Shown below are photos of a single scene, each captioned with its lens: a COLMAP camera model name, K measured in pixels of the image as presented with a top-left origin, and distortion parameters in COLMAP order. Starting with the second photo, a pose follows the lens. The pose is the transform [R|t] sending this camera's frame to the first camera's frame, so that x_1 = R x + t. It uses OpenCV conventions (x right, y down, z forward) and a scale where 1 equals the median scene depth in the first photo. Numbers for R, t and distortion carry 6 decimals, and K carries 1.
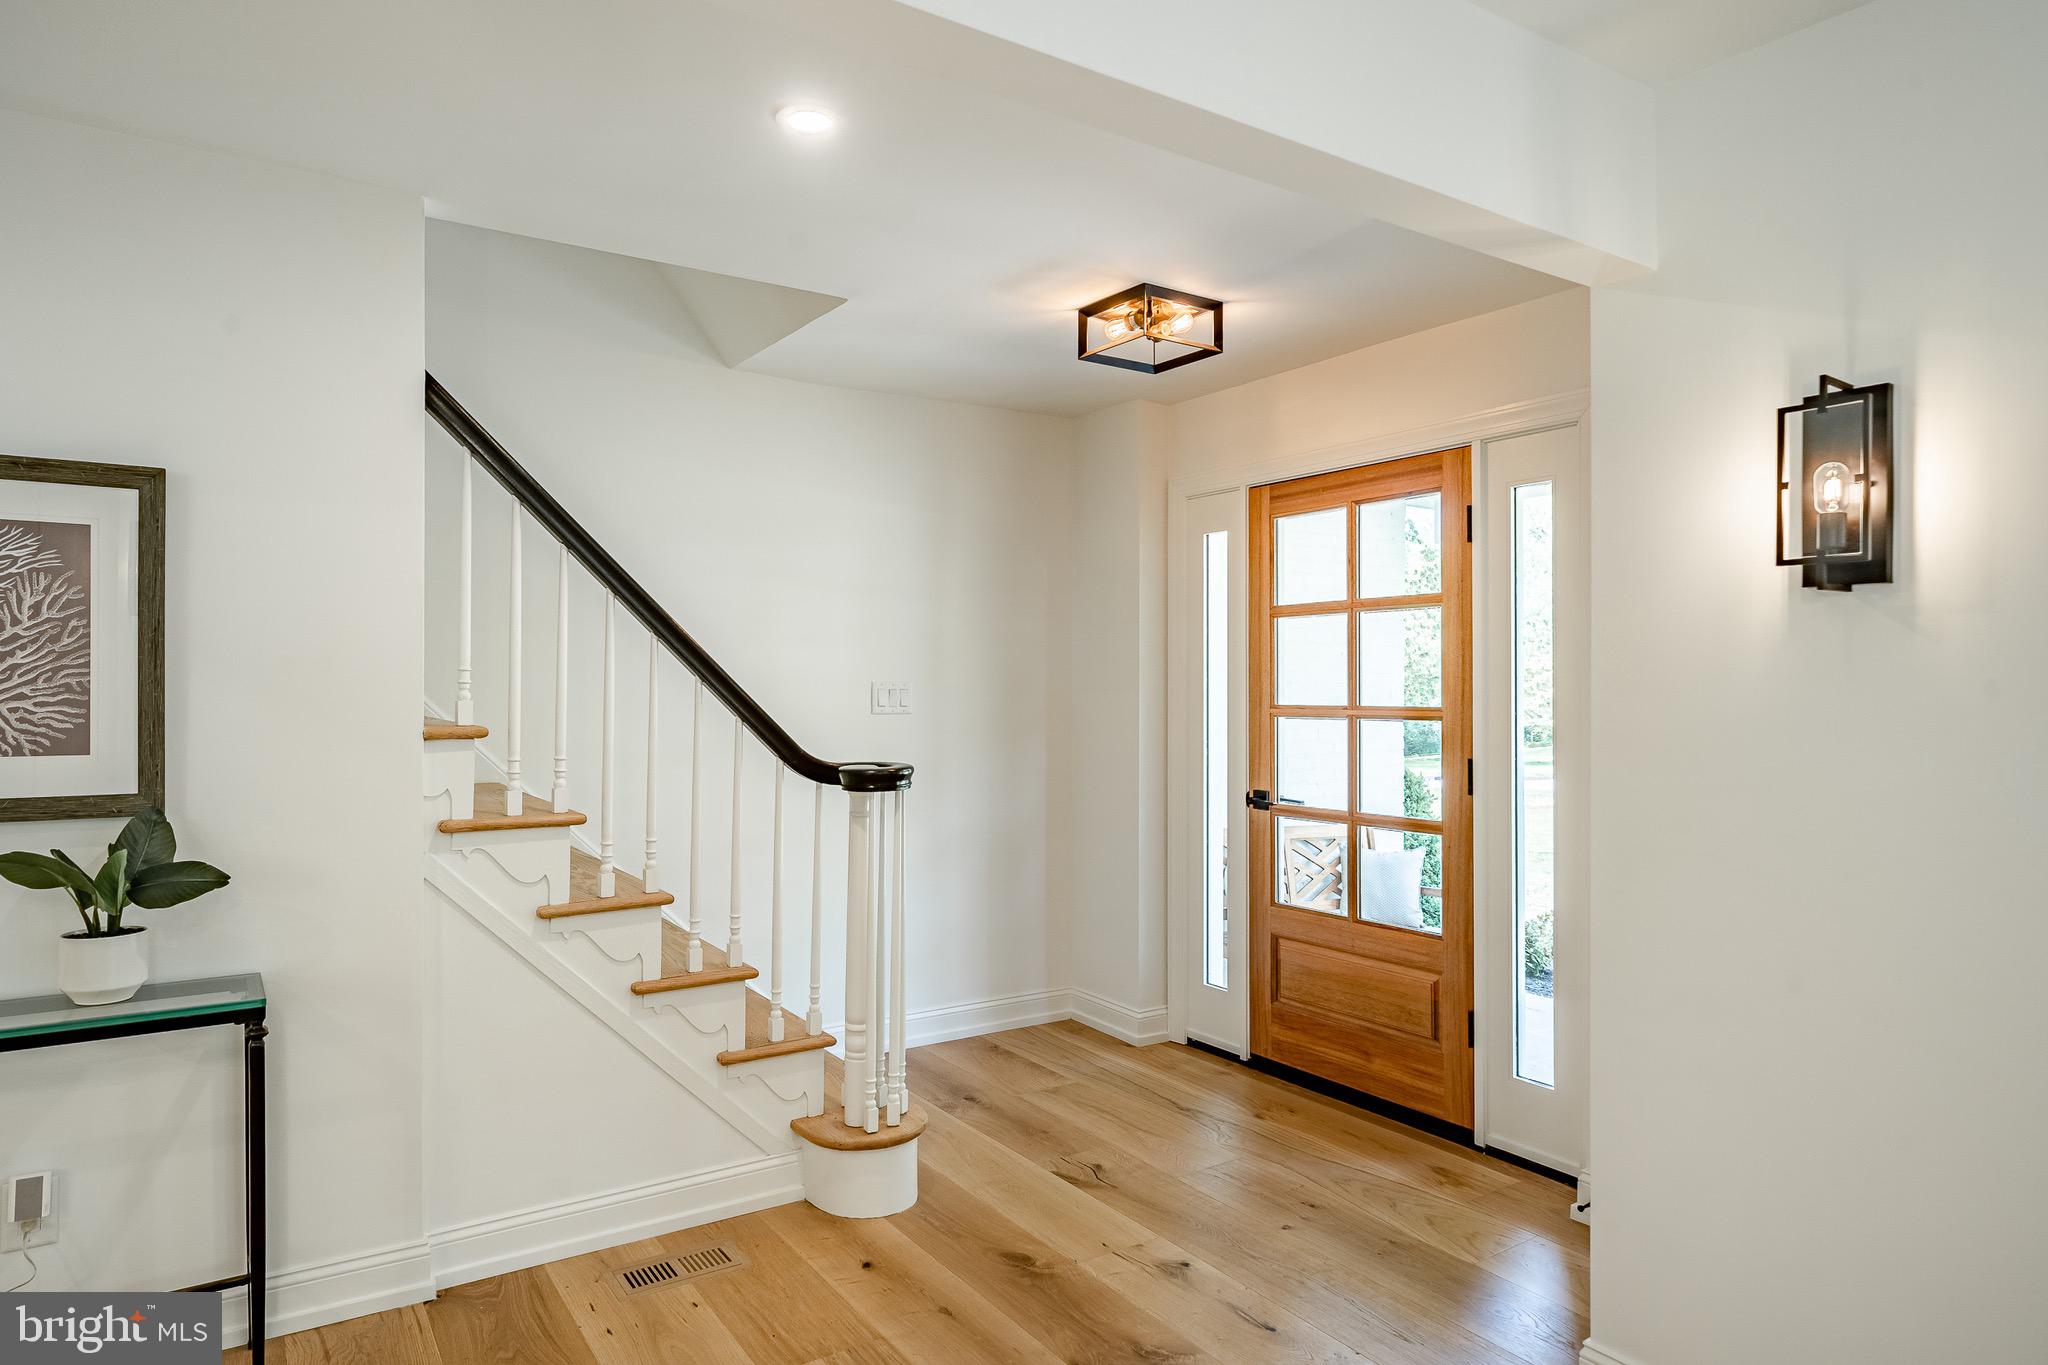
lens RADIAL K [[1186.2, 0, 1011.7], [0, 1186.2, 692.1], [0, 0, 1]] dist [-0.003954, 0.002846]
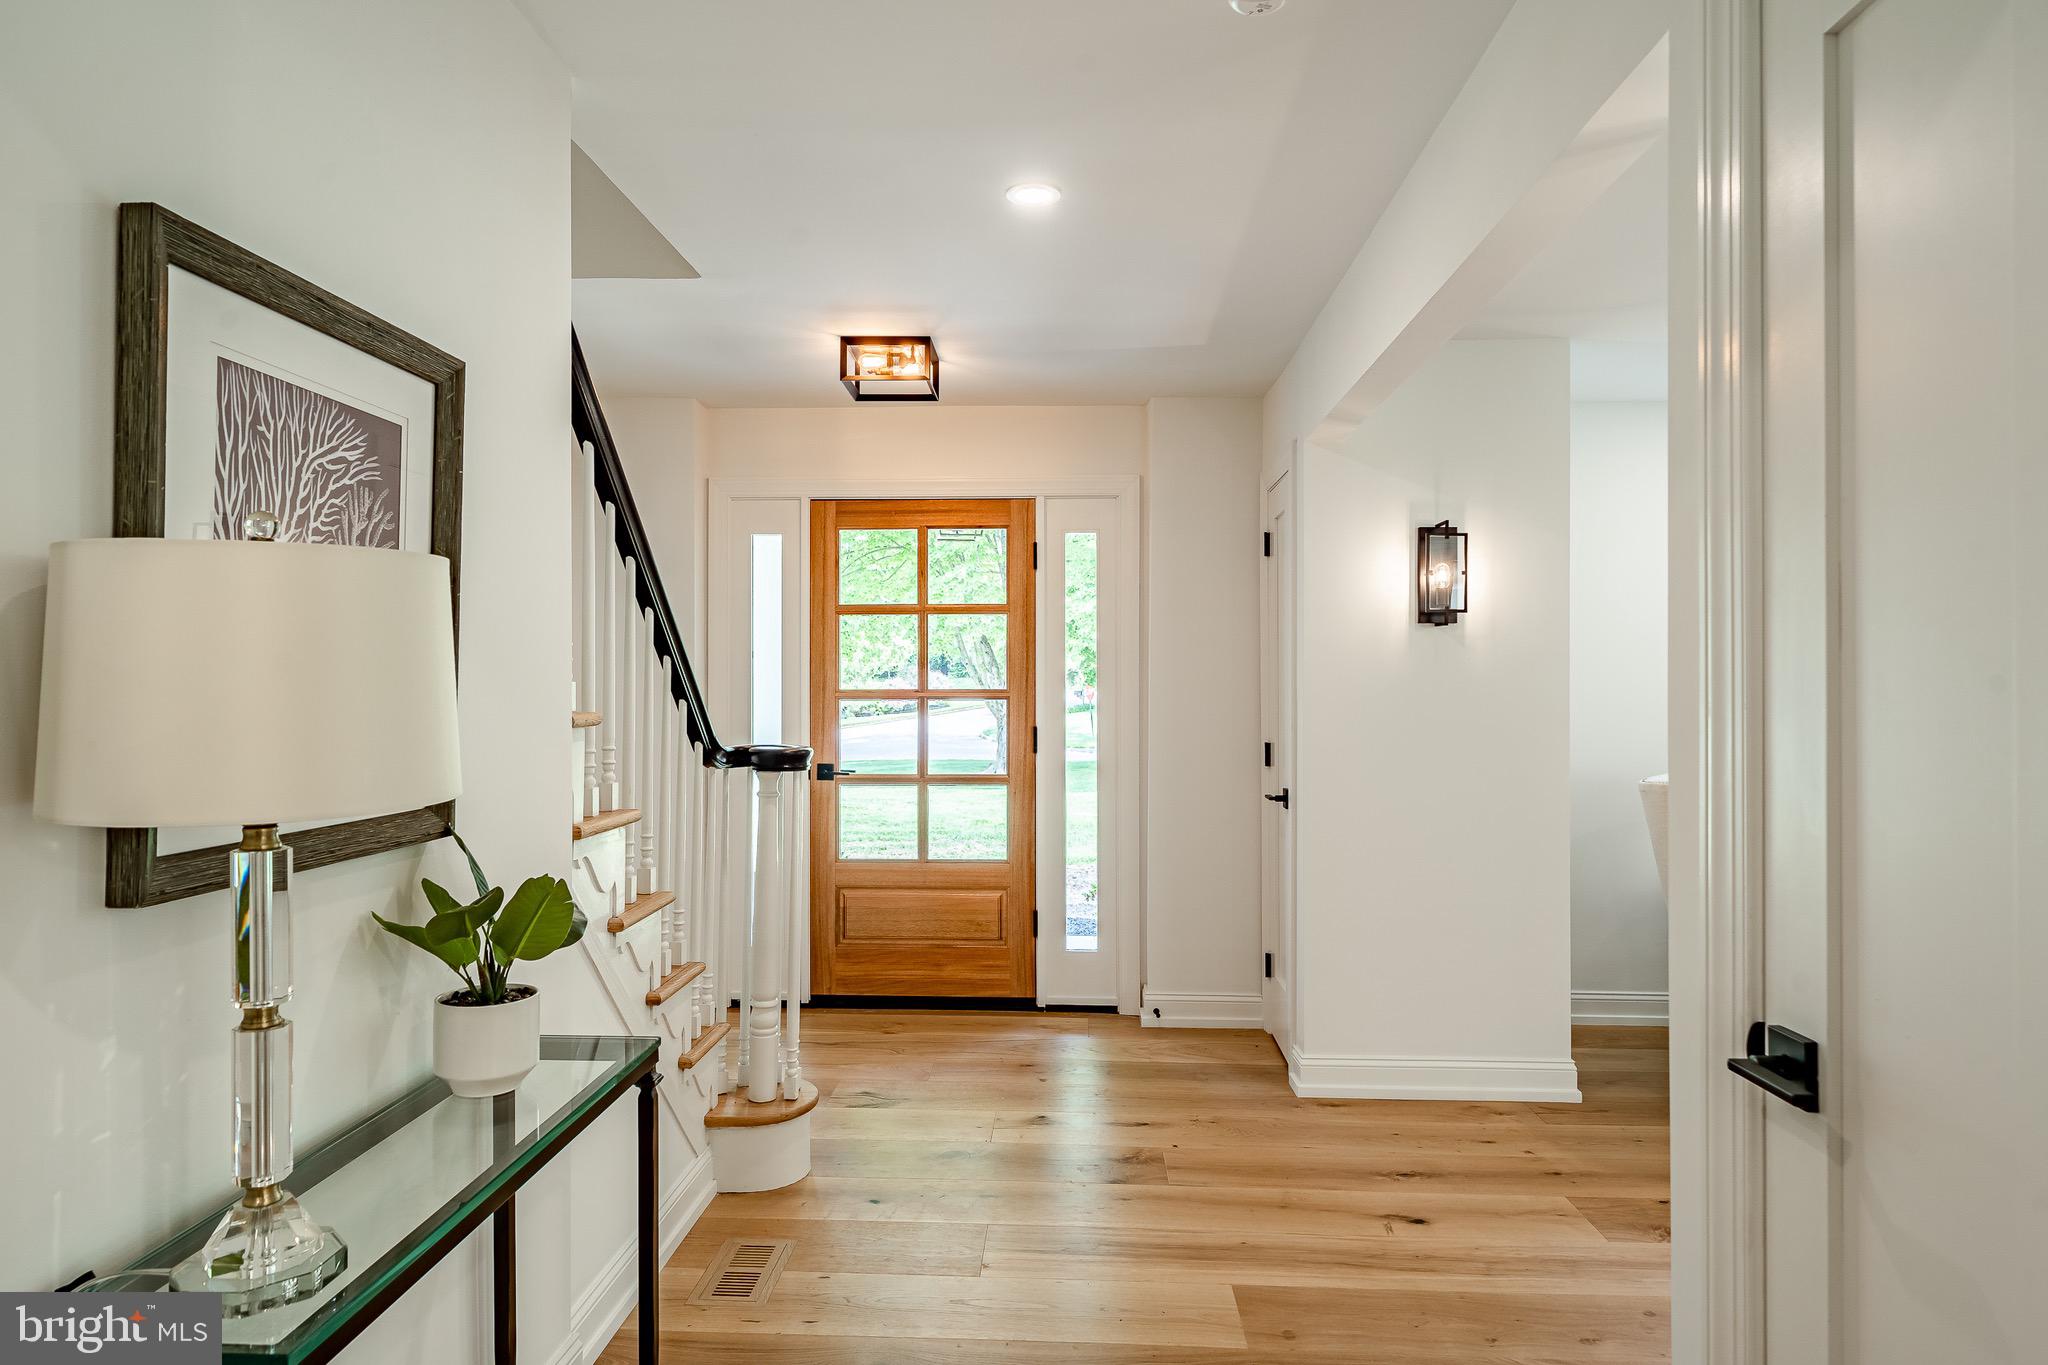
lens RADIAL K [[1186.2, 0, 1015.6], [0, 1186.2, 673.2], [0, 0, 1]] dist [-0.003954, 0.002846]
pose [[0.602422, 0.007480, 0.798142, -0.735135], [0.000933, 0.999949, -0.010076, 0.007992], [-0.798177, 0.006815, 0.602385, 0.191011]]
